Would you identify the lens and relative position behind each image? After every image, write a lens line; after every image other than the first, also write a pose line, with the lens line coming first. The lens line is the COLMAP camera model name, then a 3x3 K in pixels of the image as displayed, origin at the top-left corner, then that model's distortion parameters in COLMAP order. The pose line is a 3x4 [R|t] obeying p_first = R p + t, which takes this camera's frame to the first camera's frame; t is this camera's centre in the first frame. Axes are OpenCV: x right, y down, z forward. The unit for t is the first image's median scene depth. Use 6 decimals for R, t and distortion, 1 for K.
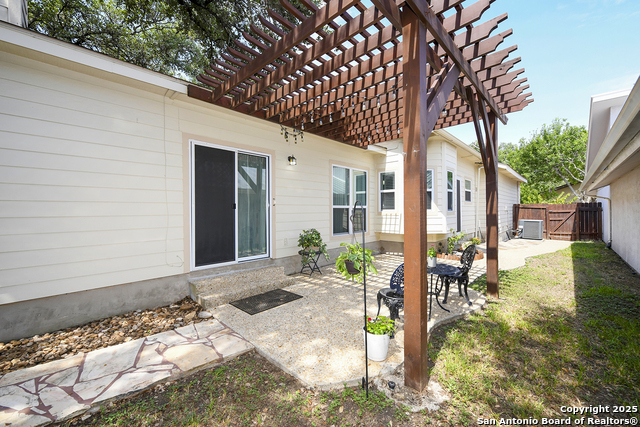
lens RADIAL K [[253.6, 0, 317.1], [0, 253.6, 211.1], [0, 0, 1]] dist [0.000441, 0.000063]
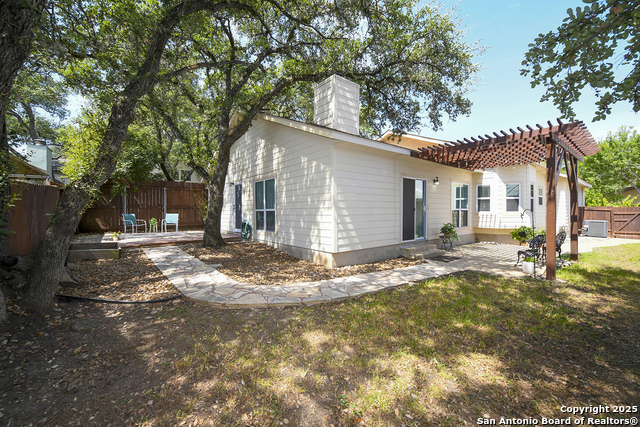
lens RADIAL K [[253.6, 0, 317.1], [0, 253.6, 211.1], [0, 0, 1]] dist [0.000441, 0.000063]
pose [[0.991879, 0.004818, -0.127093, -0.460028], [-0.005021, 0.999987, -0.001273, -0.000818], [0.127085, 0.001901, 0.991890, -0.523107]]
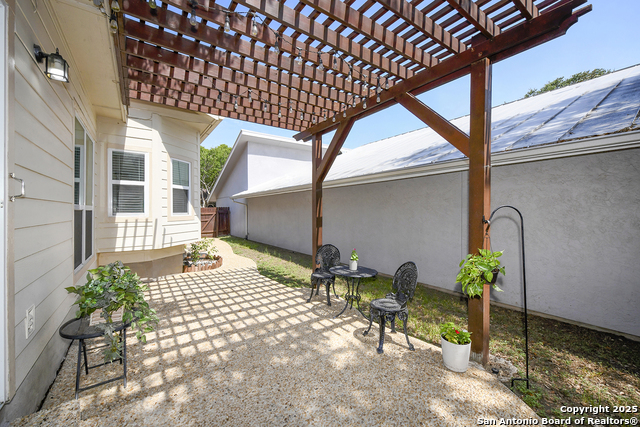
lens RADIAL K [[257.2, 0, 319.7], [0, 257.2, 211.9], [0, 0, 1]] dist [-0.001341, -0.000643]
pose [[0.155092, 0.003218, 0.987895, -0.261118], [0.001081, 0.999994, -0.003427, -0.004963], [-0.987899, 0.001599, 0.155088, 0.432289]]
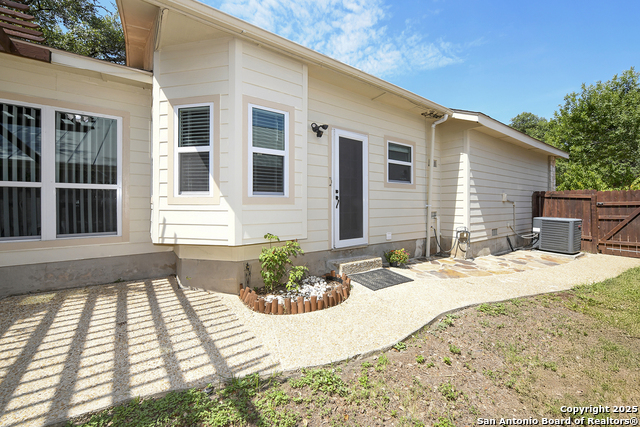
lens RADIAL K [[259.8, 0, 308.6], [0, 259.8, 202.7], [0, 0, 1]] dist [-0.000557, -0.000133]
pose [[0.983201, 0.013371, -0.182038, 0.654997], [-0.012982, 0.999910, 0.003331, 0.009024], [0.182066, -0.000912, 0.983286, 0.529447]]
